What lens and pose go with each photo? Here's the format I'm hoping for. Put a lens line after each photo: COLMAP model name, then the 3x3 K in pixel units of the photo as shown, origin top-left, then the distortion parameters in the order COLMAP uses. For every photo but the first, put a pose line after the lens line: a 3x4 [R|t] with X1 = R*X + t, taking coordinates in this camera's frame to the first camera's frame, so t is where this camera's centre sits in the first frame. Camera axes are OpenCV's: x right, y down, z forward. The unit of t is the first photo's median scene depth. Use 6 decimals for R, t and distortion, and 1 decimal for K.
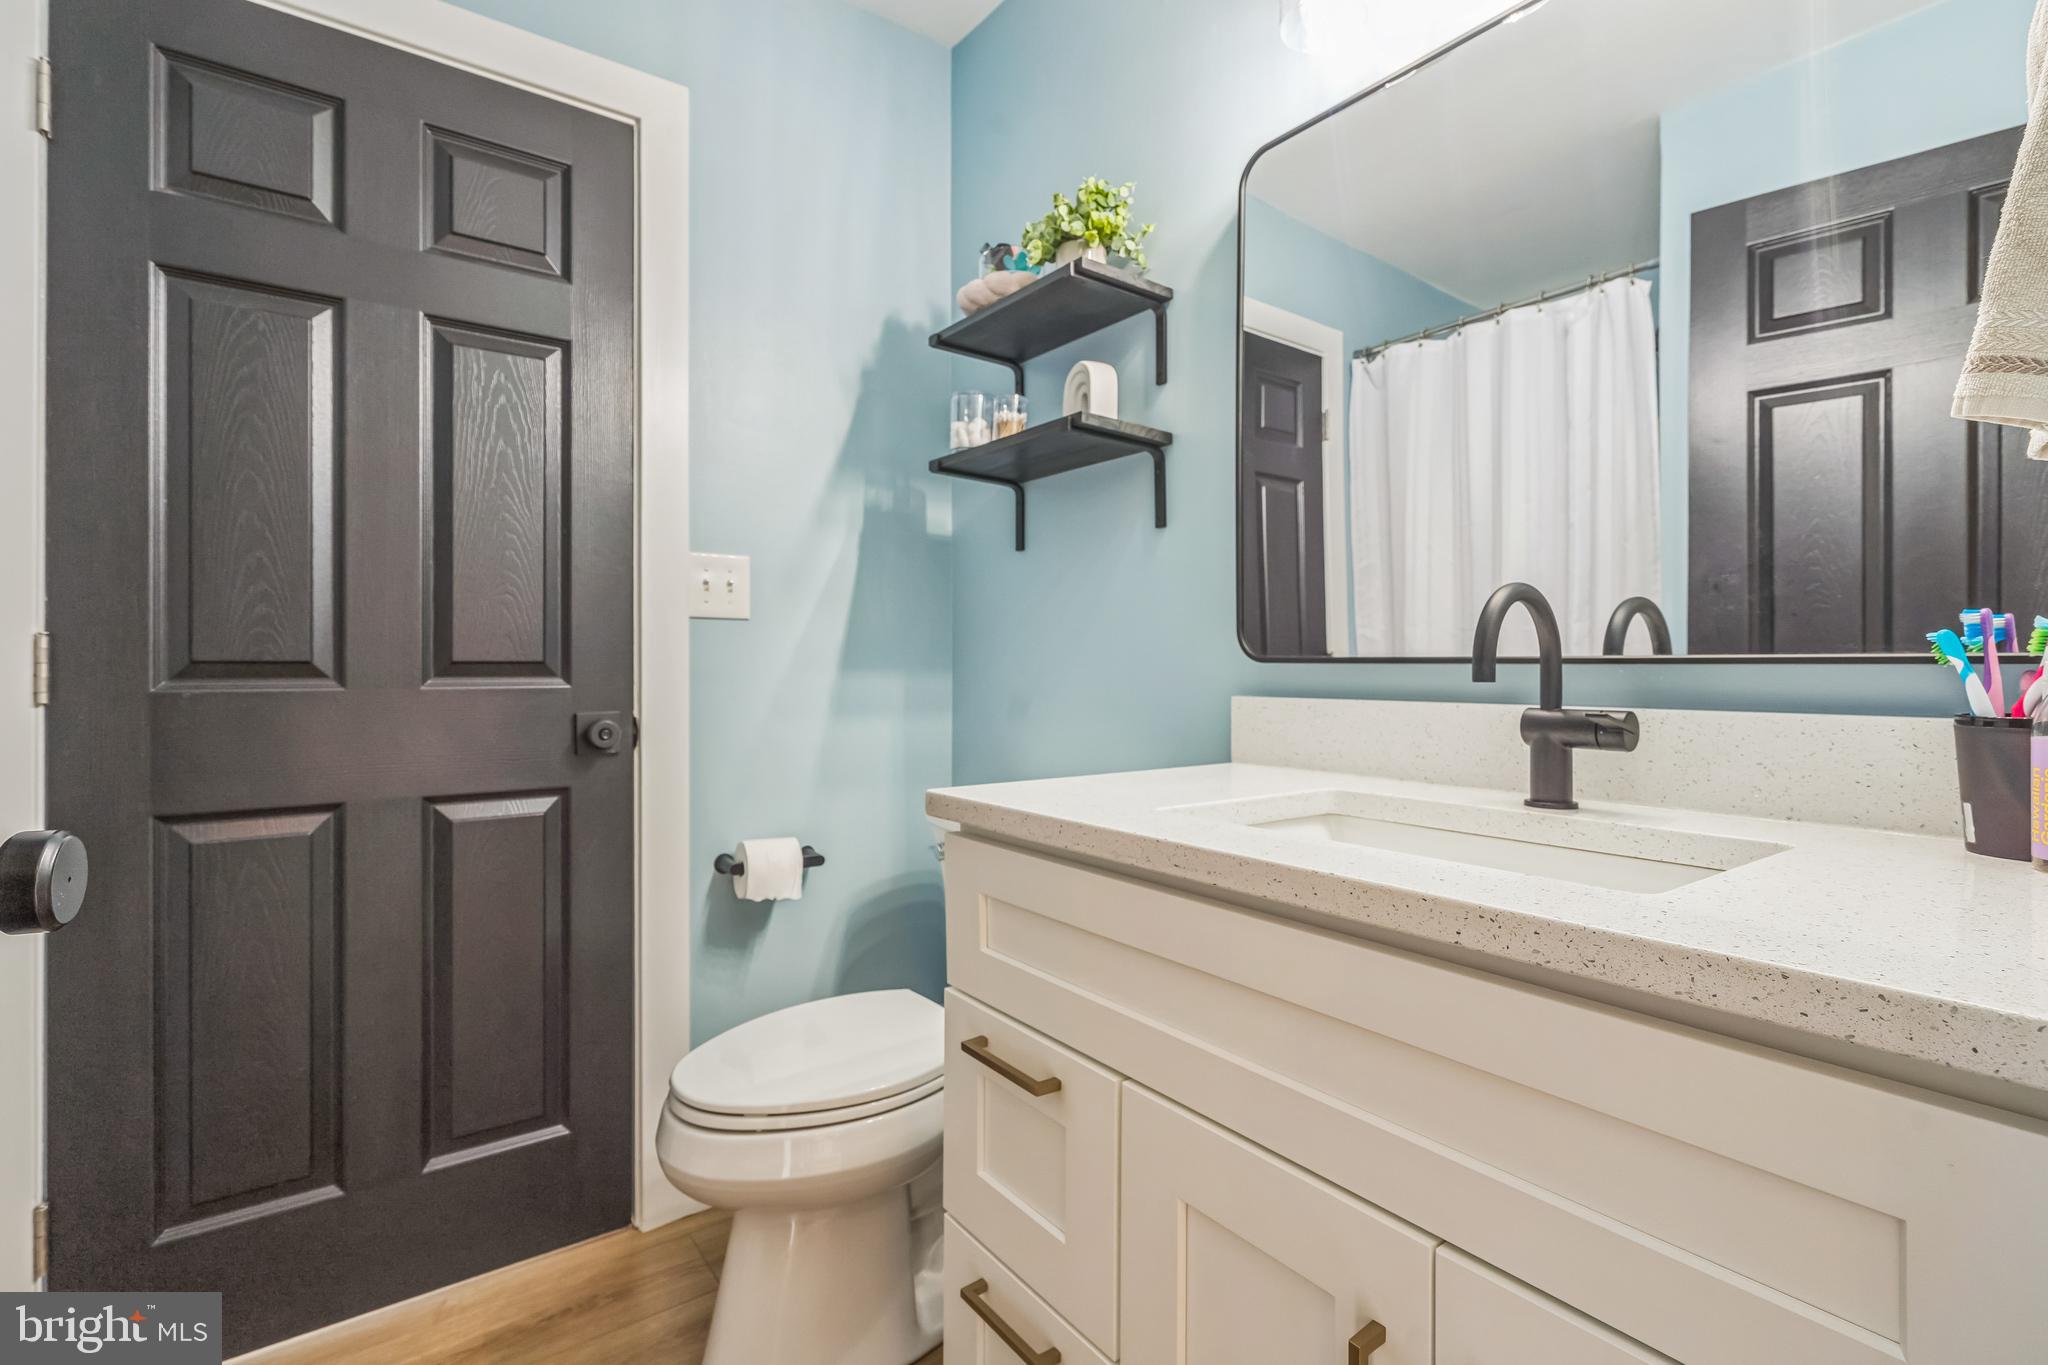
lens RADIAL K [[933.0, 0, 1018.9], [0, 933.0, 672.3], [0, 0, 1]] dist [-0.016103, -0.000088]
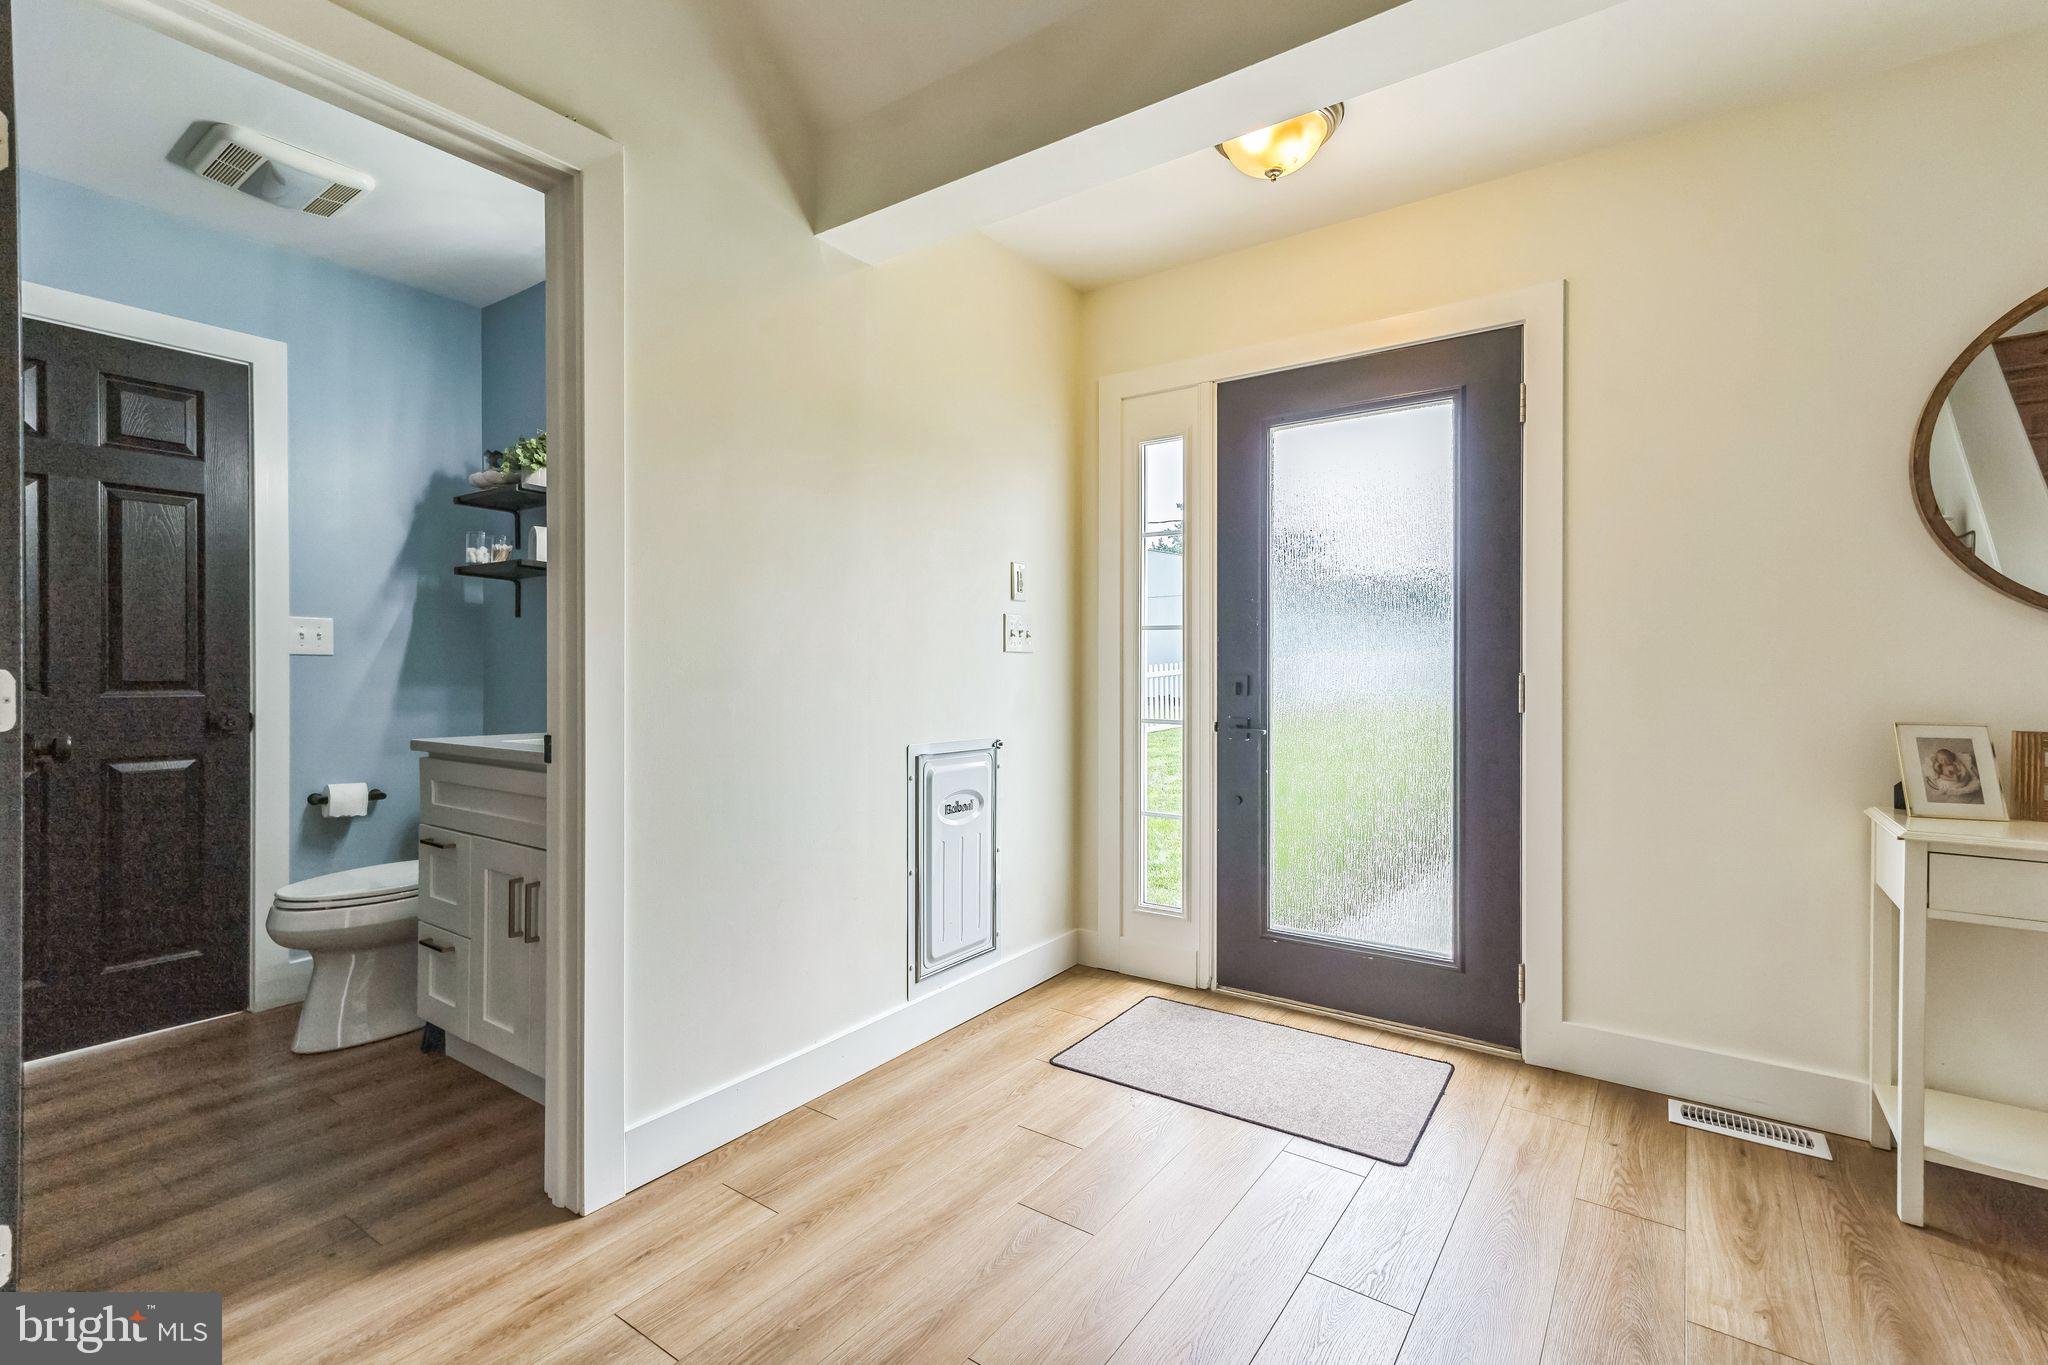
lens RADIAL K [[913.6, 0, 1040.5], [0, 913.6, 684.3], [0, 0, 1]] dist [0.000024, 0.000409]
pose [[0.944364, 0.000109, 0.328902, 0.404205], [-0.000774, 0.999998, 0.001892, -0.008826], [-0.328901, -0.002042, 0.944362, -1.057972]]
